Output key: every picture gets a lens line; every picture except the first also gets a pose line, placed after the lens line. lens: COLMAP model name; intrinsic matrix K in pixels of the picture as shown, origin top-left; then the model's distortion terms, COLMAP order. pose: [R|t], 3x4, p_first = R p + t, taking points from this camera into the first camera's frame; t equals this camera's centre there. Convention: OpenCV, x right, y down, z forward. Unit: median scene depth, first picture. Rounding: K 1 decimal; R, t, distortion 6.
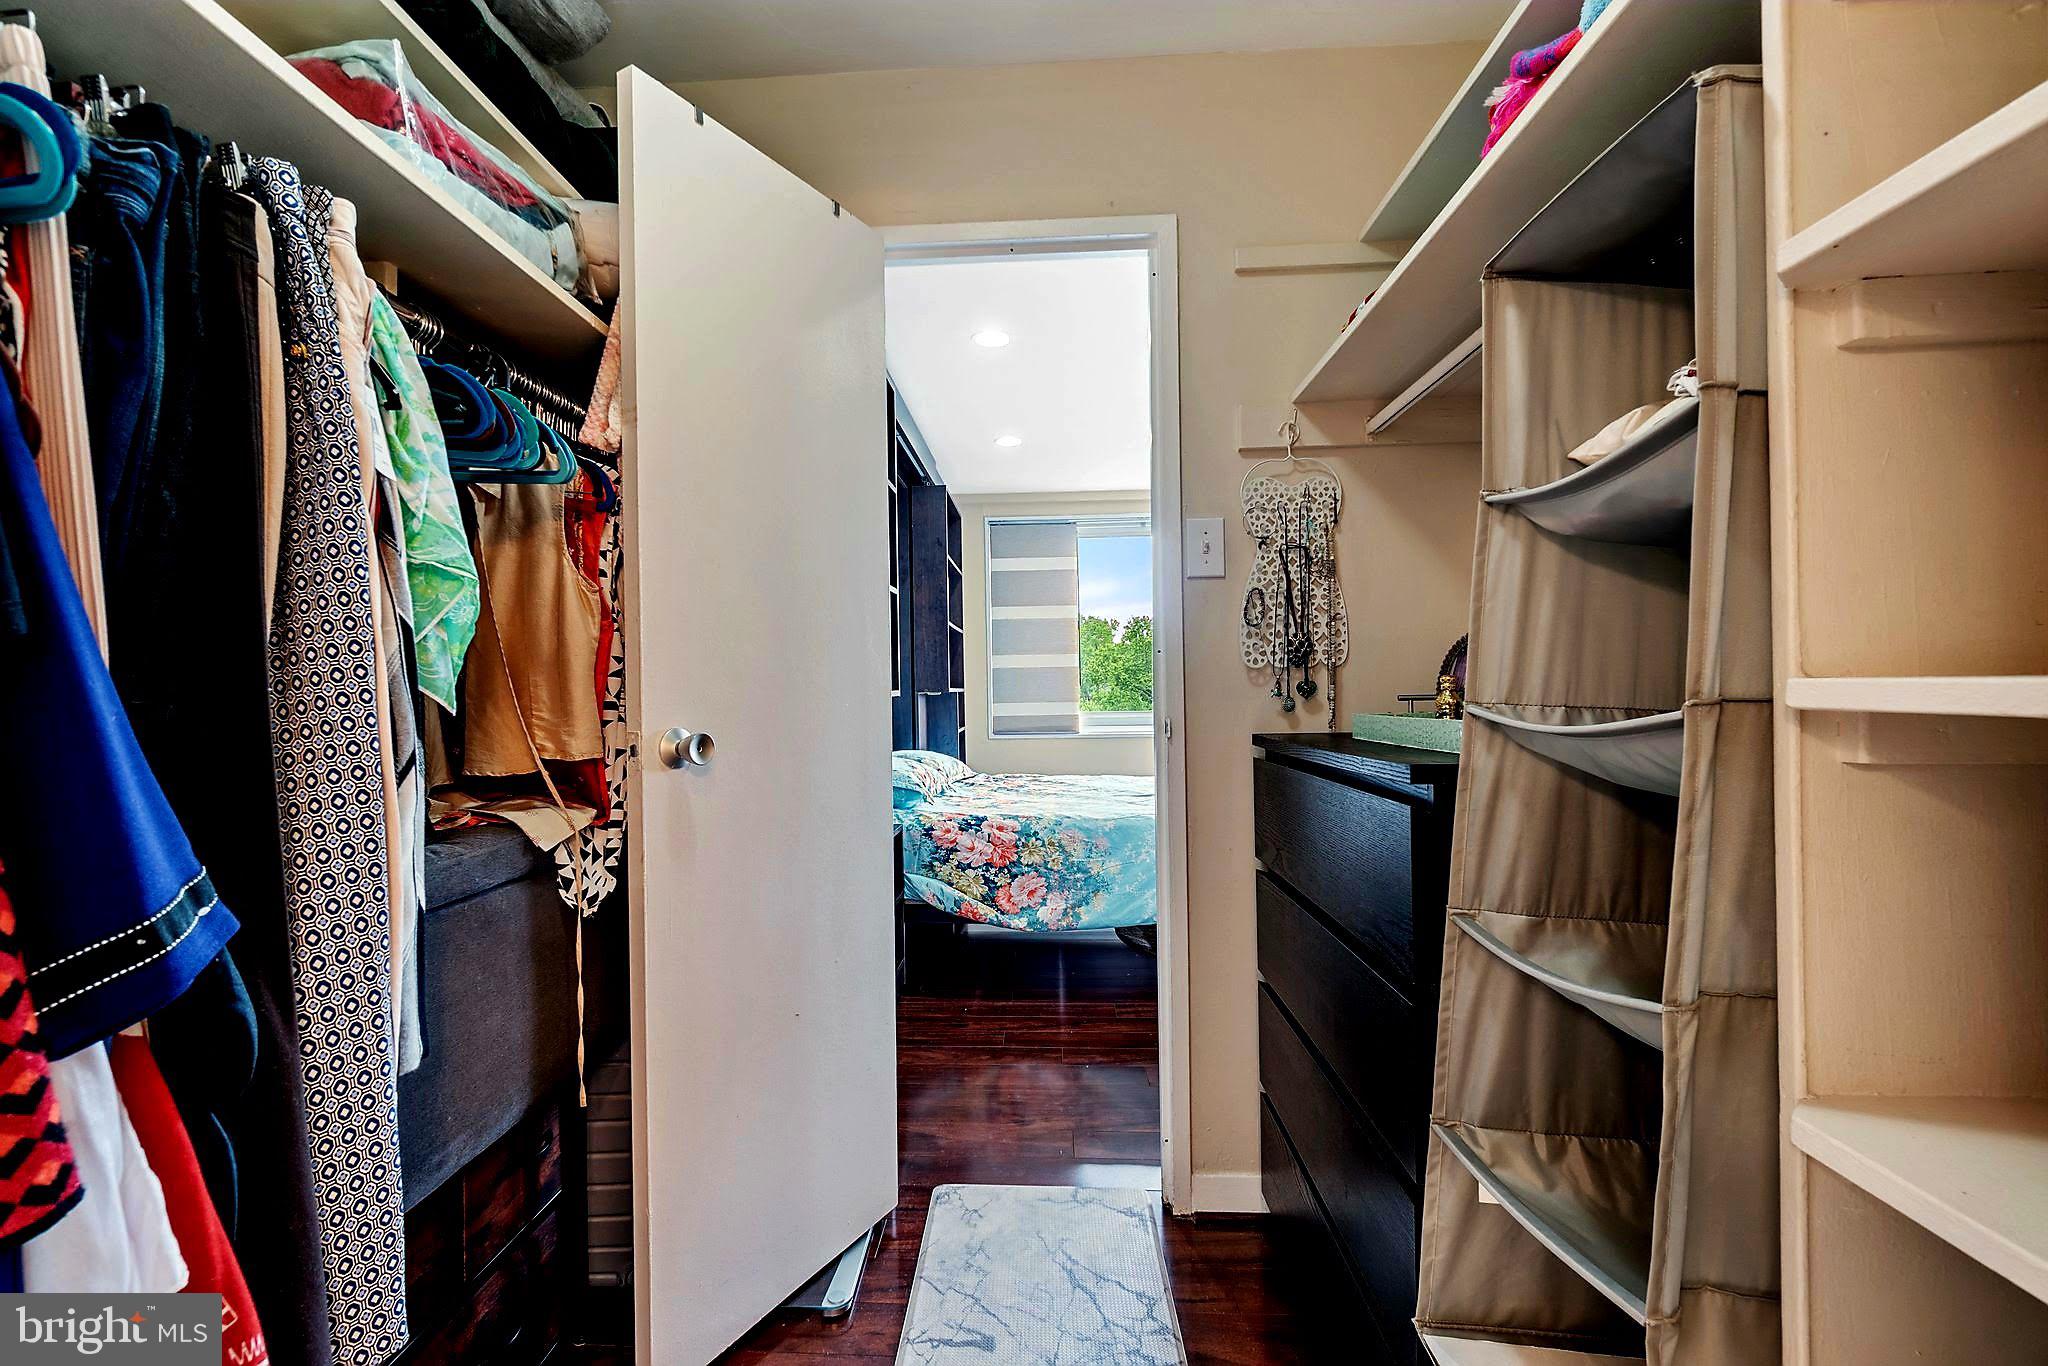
lens RADIAL K [[919.7, 0, 1017.4], [0, 919.7, 682.4], [0, 0, 1]] dist [0.001019, -0.002659]
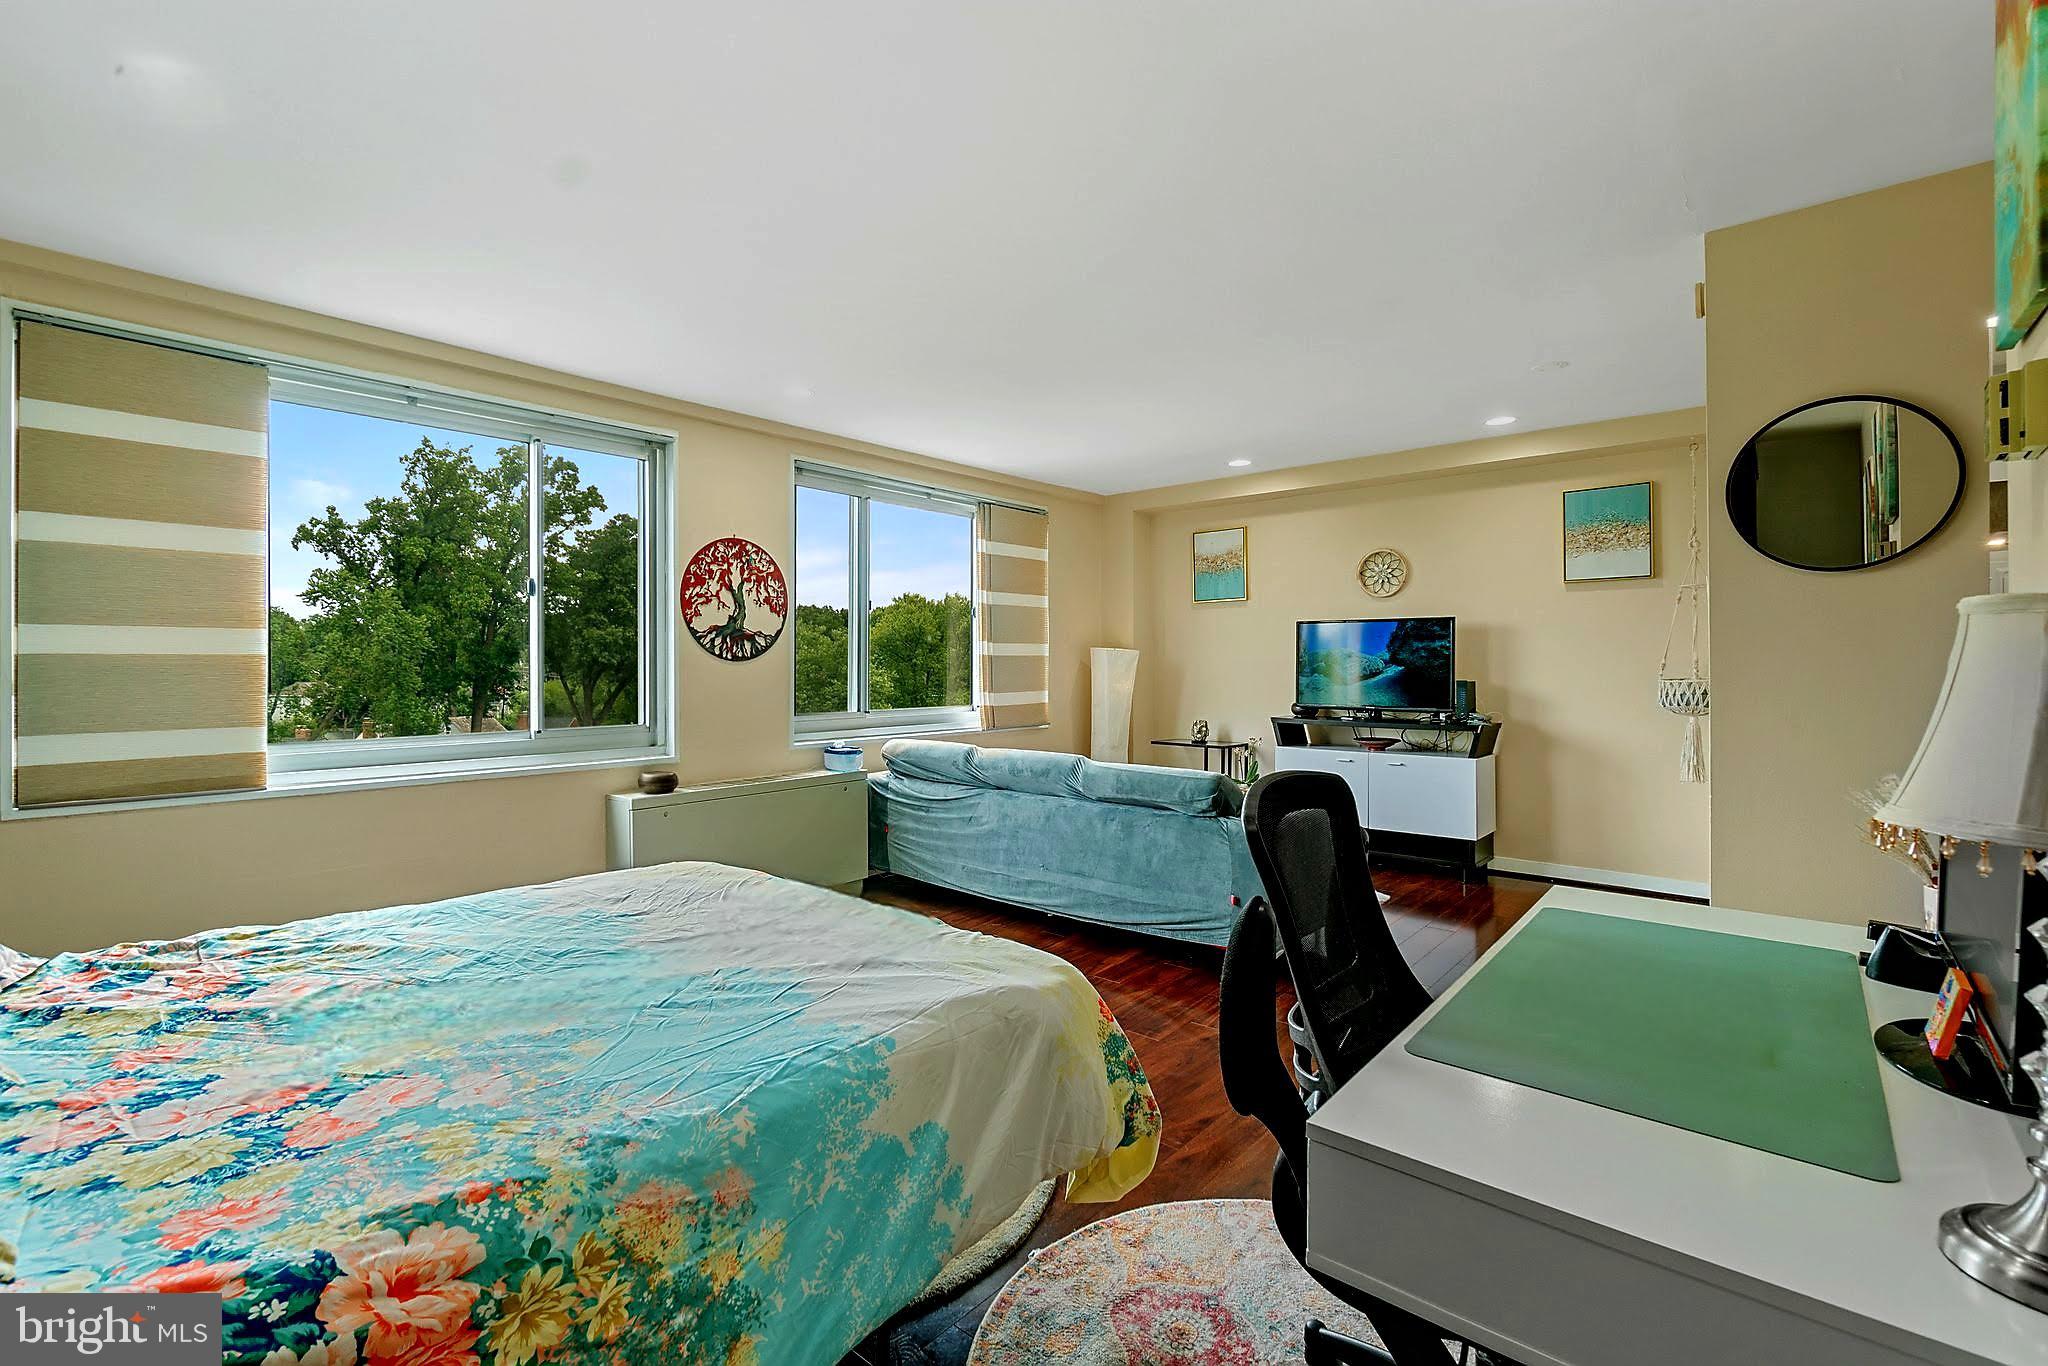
lens RADIAL K [[919.7, 0, 1001.6], [0, 919.7, 658.0], [0, 0, 1]] dist [0.001019, -0.002659]
pose [[0.633635, 0.018349, 0.773415, -0.120585], [-0.013661, 0.999828, -0.012529, -0.027144], [-0.773512, -0.002626, 0.633777, 0.690121]]
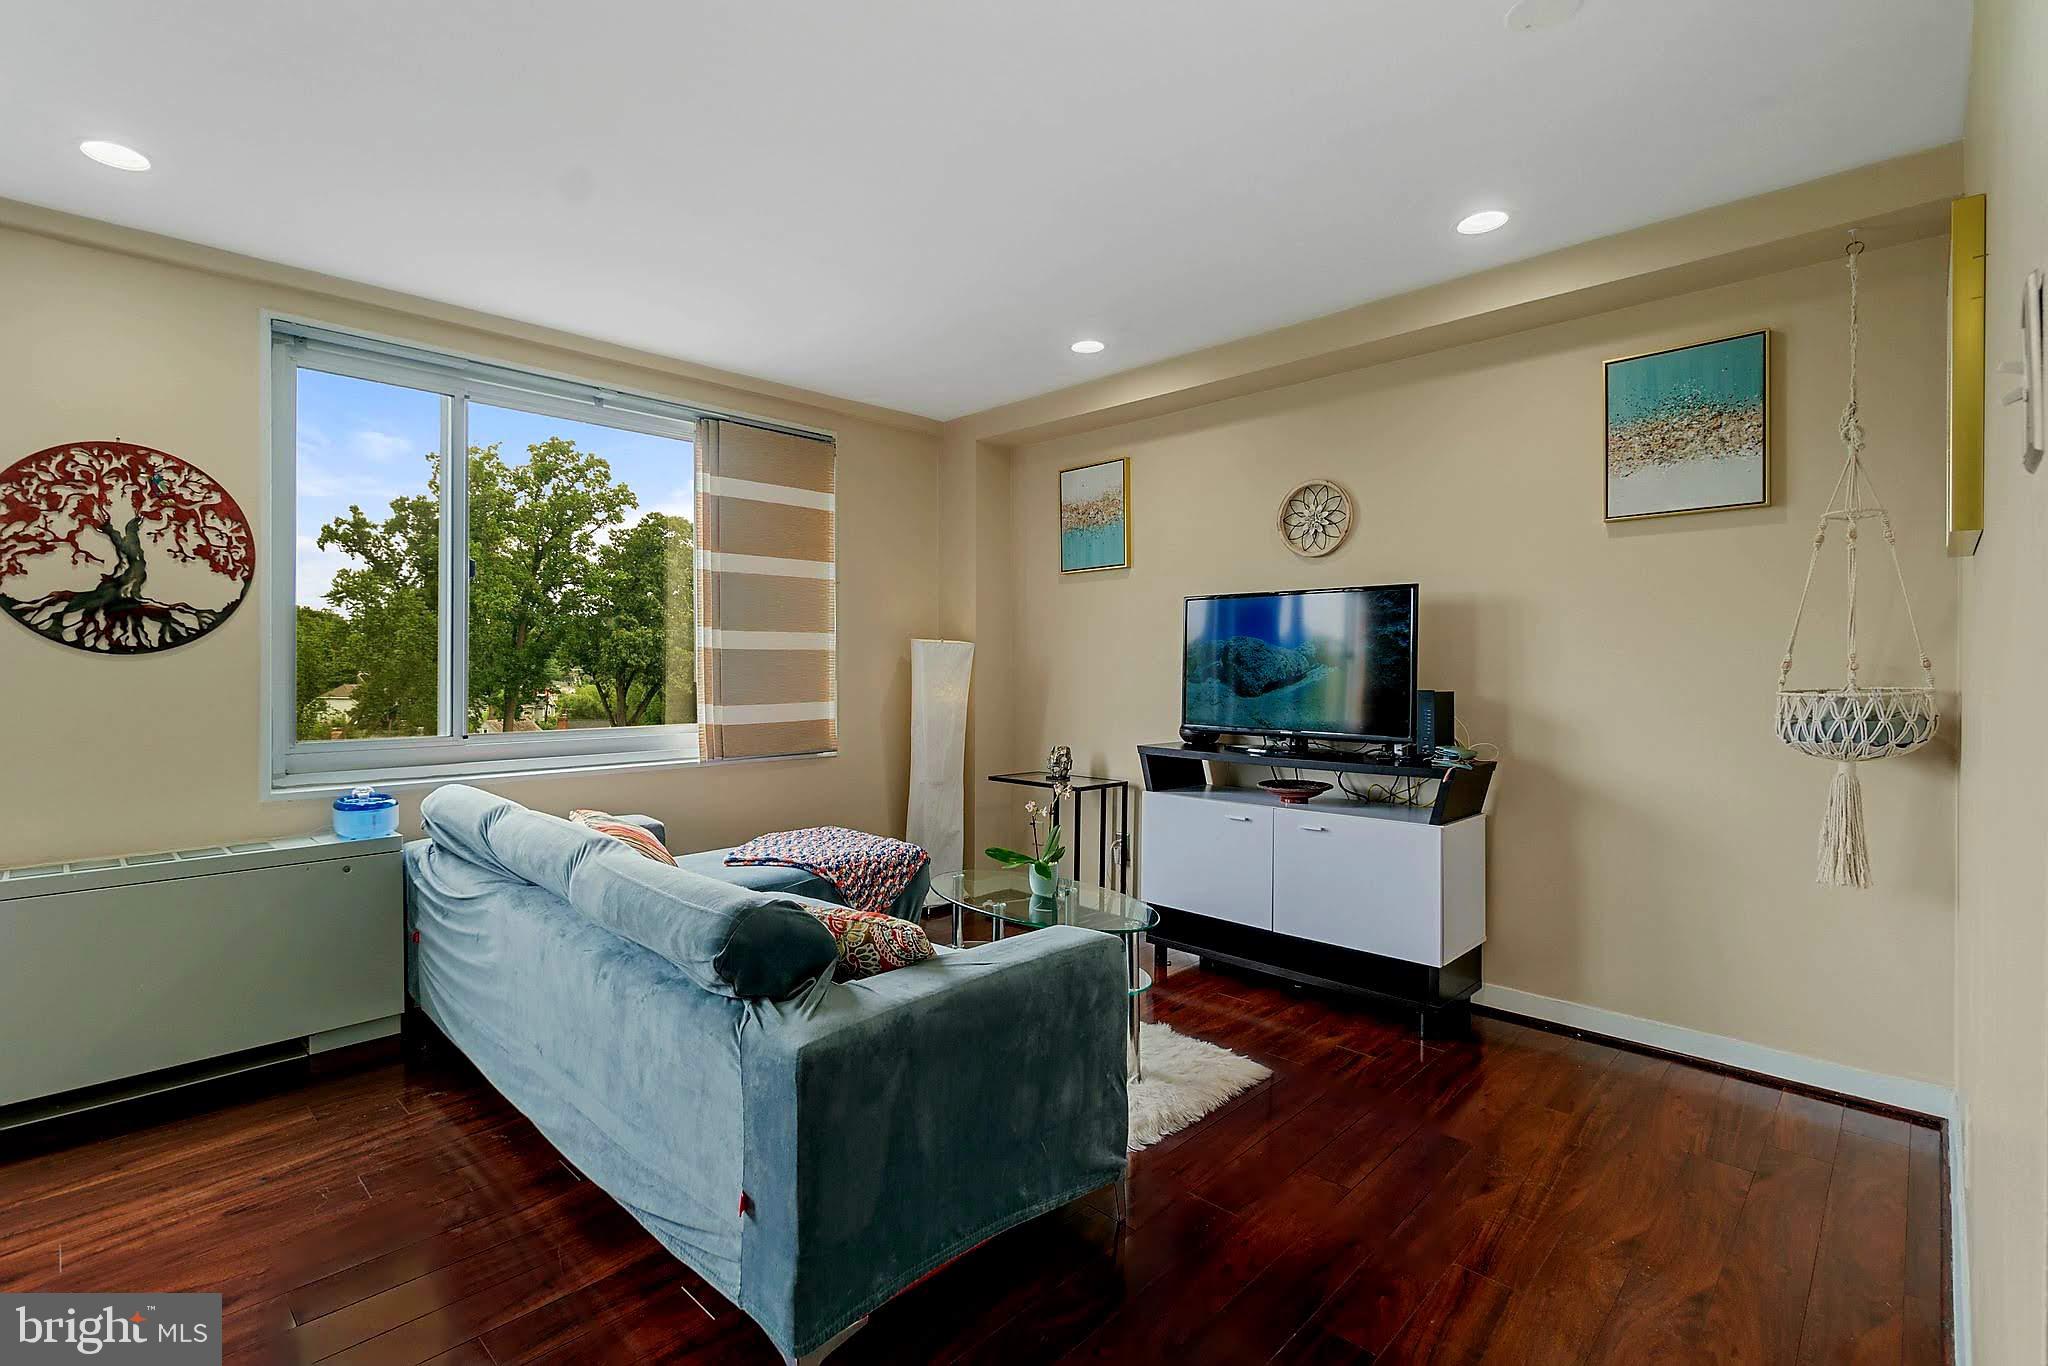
lens RADIAL K [[919.7, 0, 1014.2], [0, 919.7, 676.2], [0, 0, 1]] dist [0.001019, -0.002659]
pose [[0.681021, 0.007758, 0.732222, 0.593563], [-0.016600, 0.999850, 0.004846, -0.030923], [-0.732075, -0.015455, 0.681048, 0.746349]]
